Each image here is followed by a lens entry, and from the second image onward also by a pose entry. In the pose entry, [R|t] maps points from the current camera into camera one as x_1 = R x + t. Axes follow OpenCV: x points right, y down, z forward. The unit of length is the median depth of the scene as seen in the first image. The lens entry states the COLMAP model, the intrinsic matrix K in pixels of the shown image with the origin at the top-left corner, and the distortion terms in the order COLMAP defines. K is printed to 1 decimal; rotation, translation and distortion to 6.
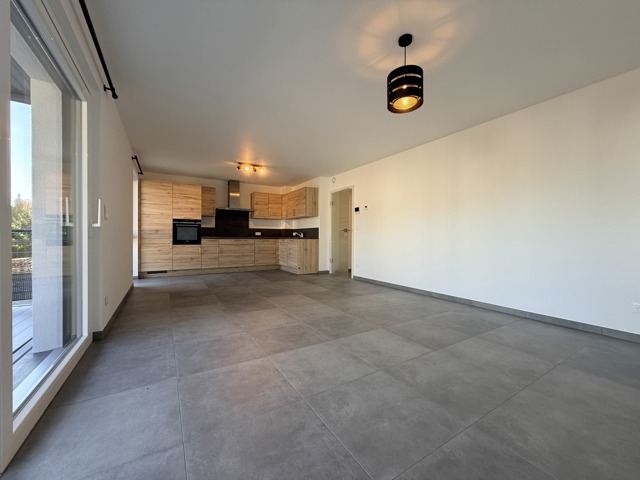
lens RADIAL K [[255.4, 0, 320.2], [0, 255.4, 236.5], [0, 0, 1]] dist [0.000079, -0.000143]
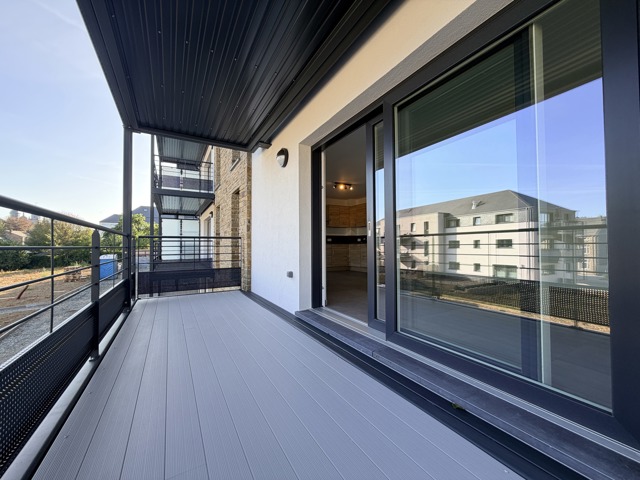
lens RADIAL K [[255.4, 0, 317.1], [0, 255.4, 239.2], [0, 0, 1]] dist [0.000079, -0.000143]
pose [[0.999591, -0.006251, -0.027921, -0.310260], [0.005746, 0.999819, -0.018117, 0.008417], [0.028030, 0.017949, 0.999446, -0.201880]]
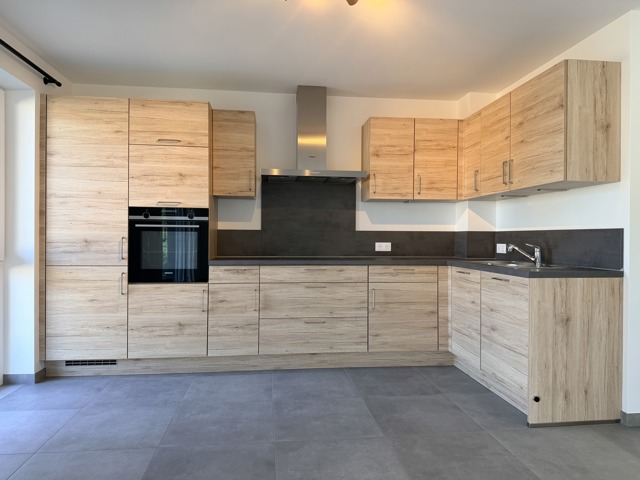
lens RADIAL K [[454.2, 0, 318.8], [0, 454.2, 238.3], [0, 0, 1]] dist [0.029124, -0.014379]
pose [[0.907922, 0.002330, -0.419133, -0.085261], [-0.001402, 0.999996, 0.002523, -0.027000], [0.419137, -0.001703, 0.907921, 0.505827]]
